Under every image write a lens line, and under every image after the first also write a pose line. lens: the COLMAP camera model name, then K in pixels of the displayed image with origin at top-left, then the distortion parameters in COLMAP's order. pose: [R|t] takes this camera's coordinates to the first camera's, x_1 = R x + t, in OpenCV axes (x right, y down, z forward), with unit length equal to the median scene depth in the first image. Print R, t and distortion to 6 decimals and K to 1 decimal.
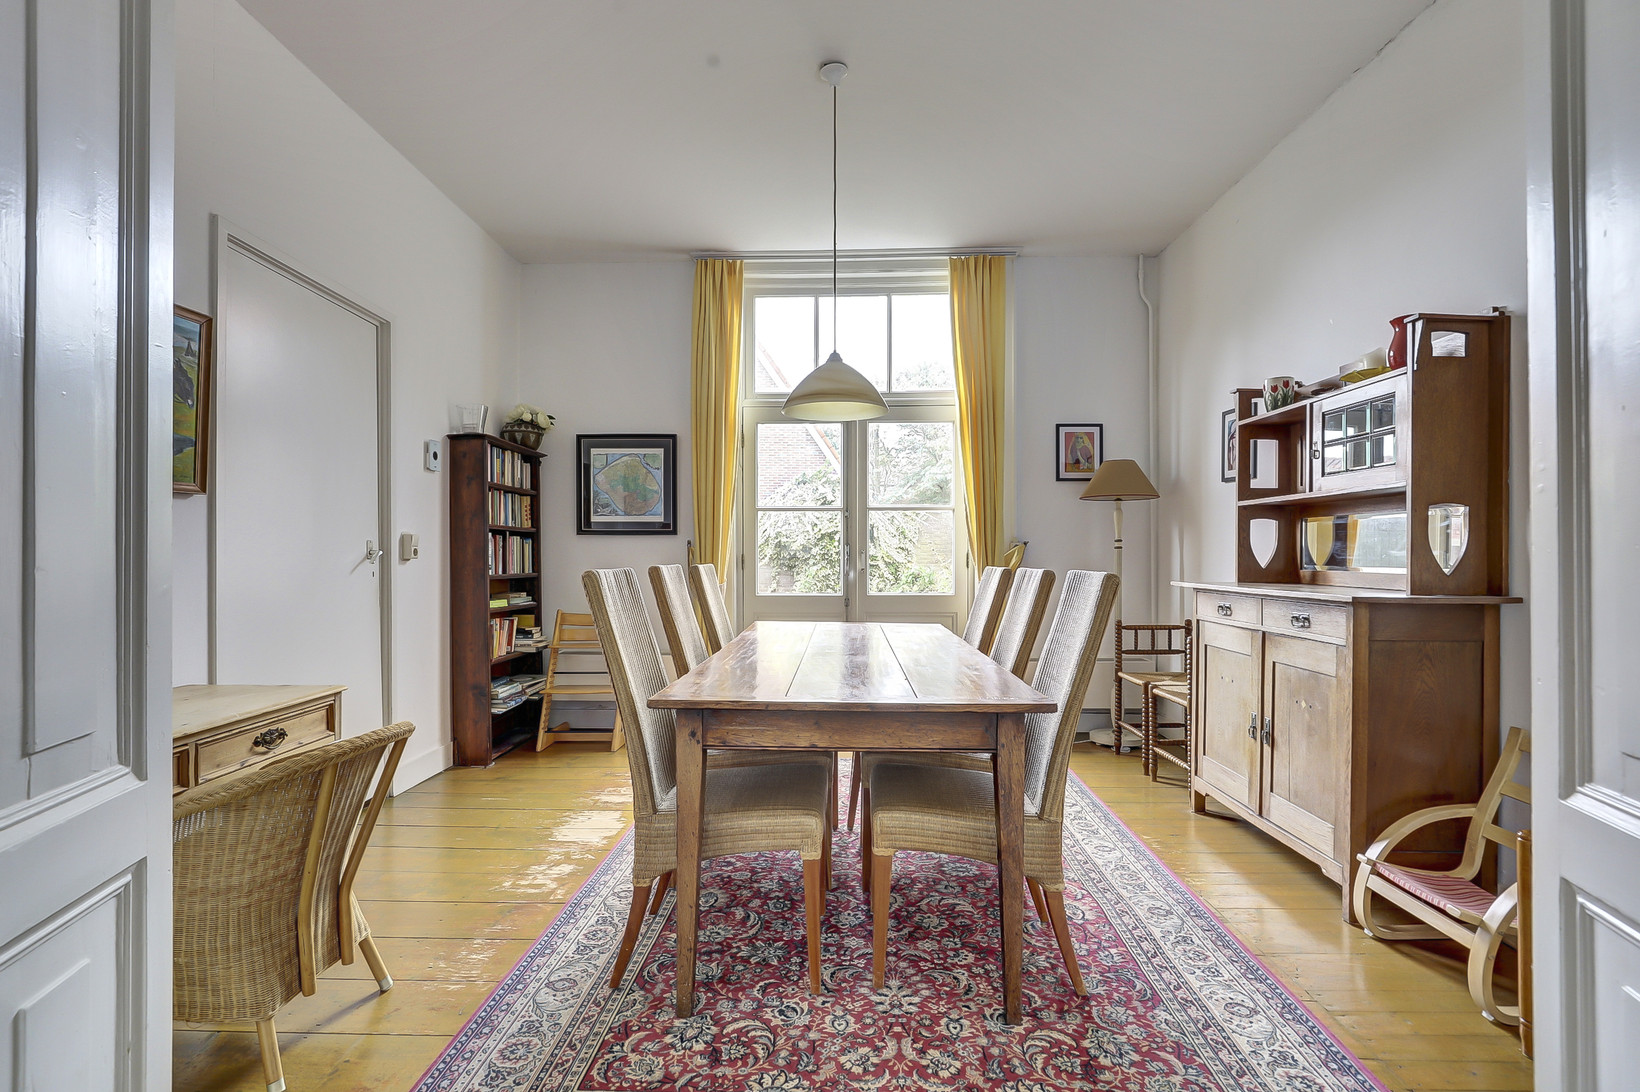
lens RADIAL K [[753.9, 0, 819.3], [0, 753.9, 541.4], [0, 0, 1]] dist [-0.021566, 0.010701]
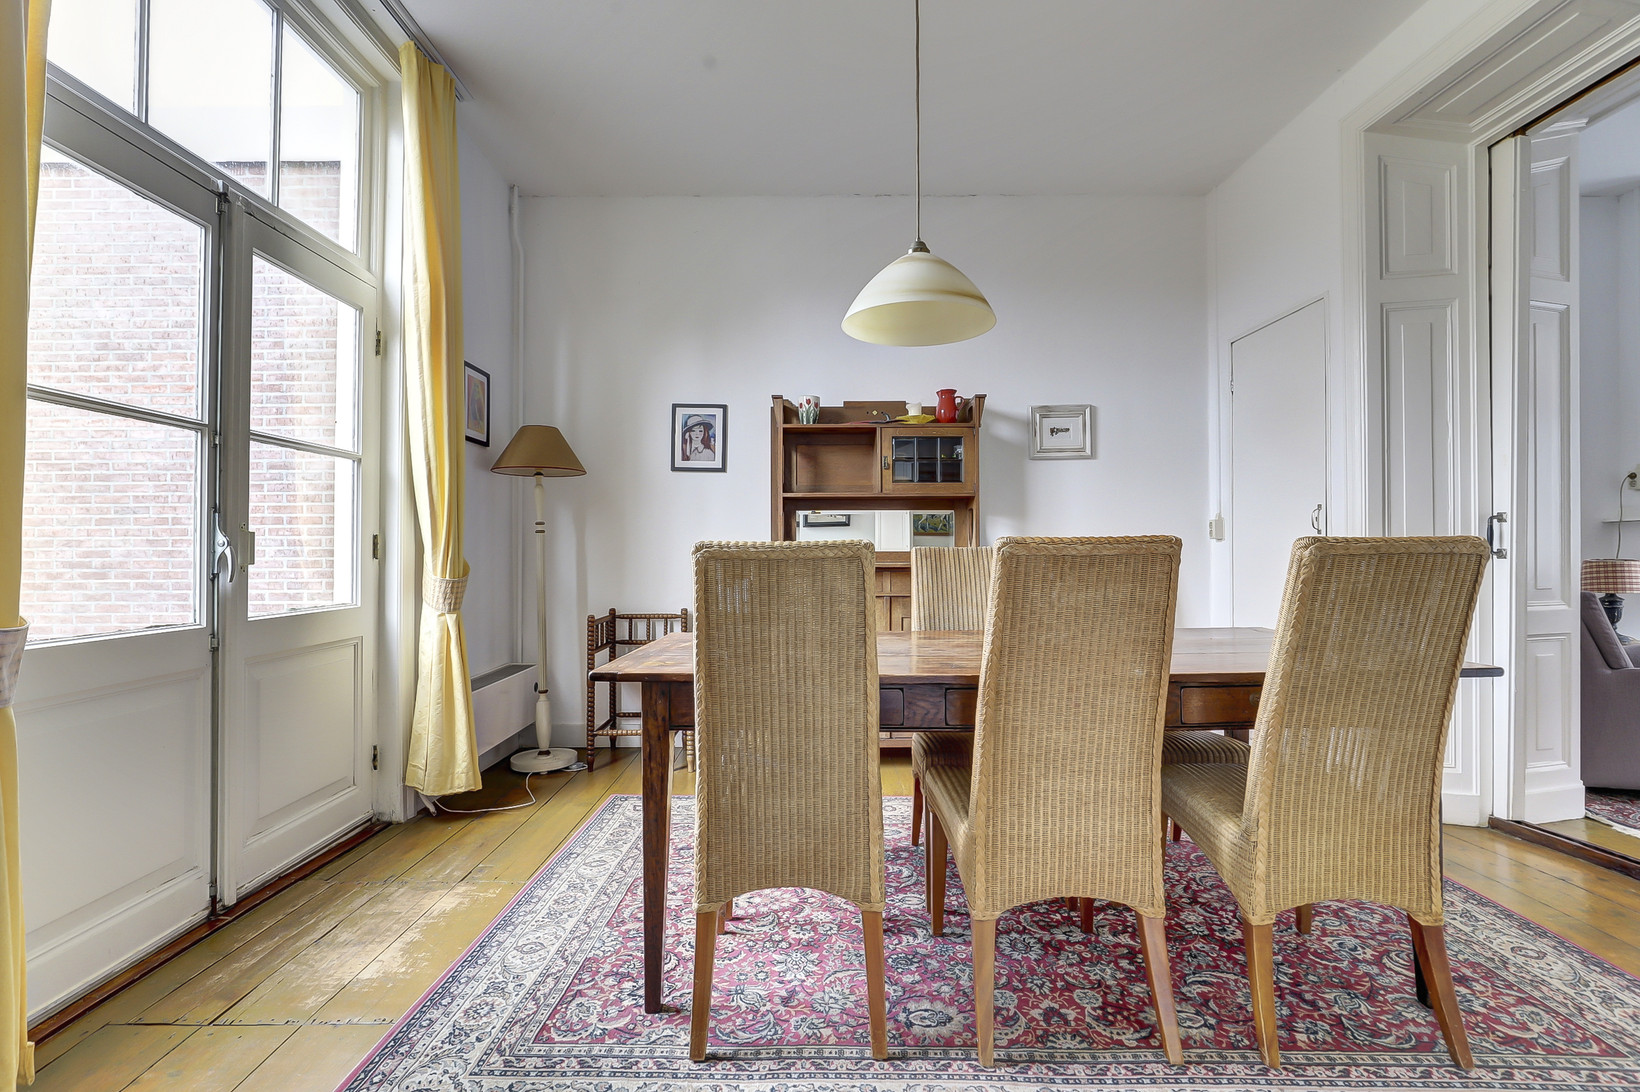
lens RADIAL K [[753.9, 0, 819.3], [0, 753.9, 541.4], [0, 0, 1]] dist [-0.021566, 0.010701]
pose [[-0.031439, 0.011005, 0.999445, -0.438183], [-0.010792, 0.999877, -0.011349, 0.025198], [-0.999447, -0.011143, -0.031317, 0.717715]]
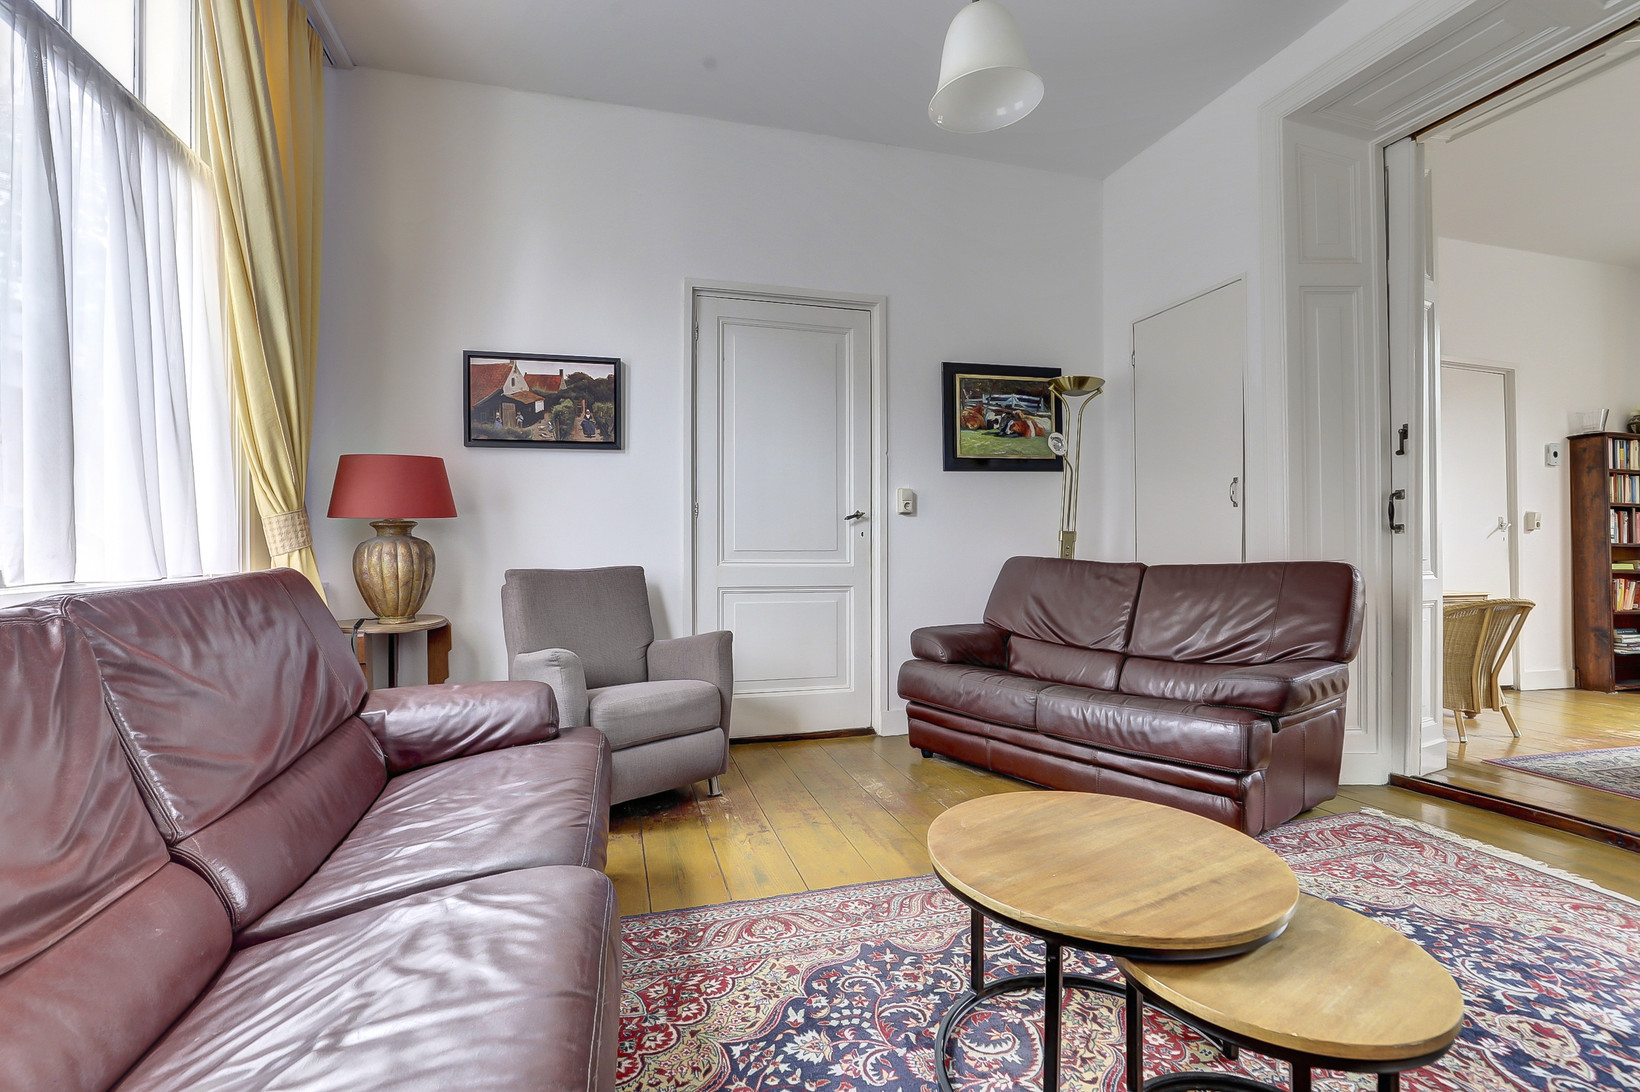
lens RADIAL K [[753.9, 0, 819.3], [0, 753.9, 541.4], [0, 0, 1]] dist [-0.021566, 0.010701]
pose [[0.296402, -0.001407, -0.955062, 0.374605], [0.012736, 0.999916, 0.002480, 0.022892], [0.954978, -0.012899, 0.296395, -0.662450]]
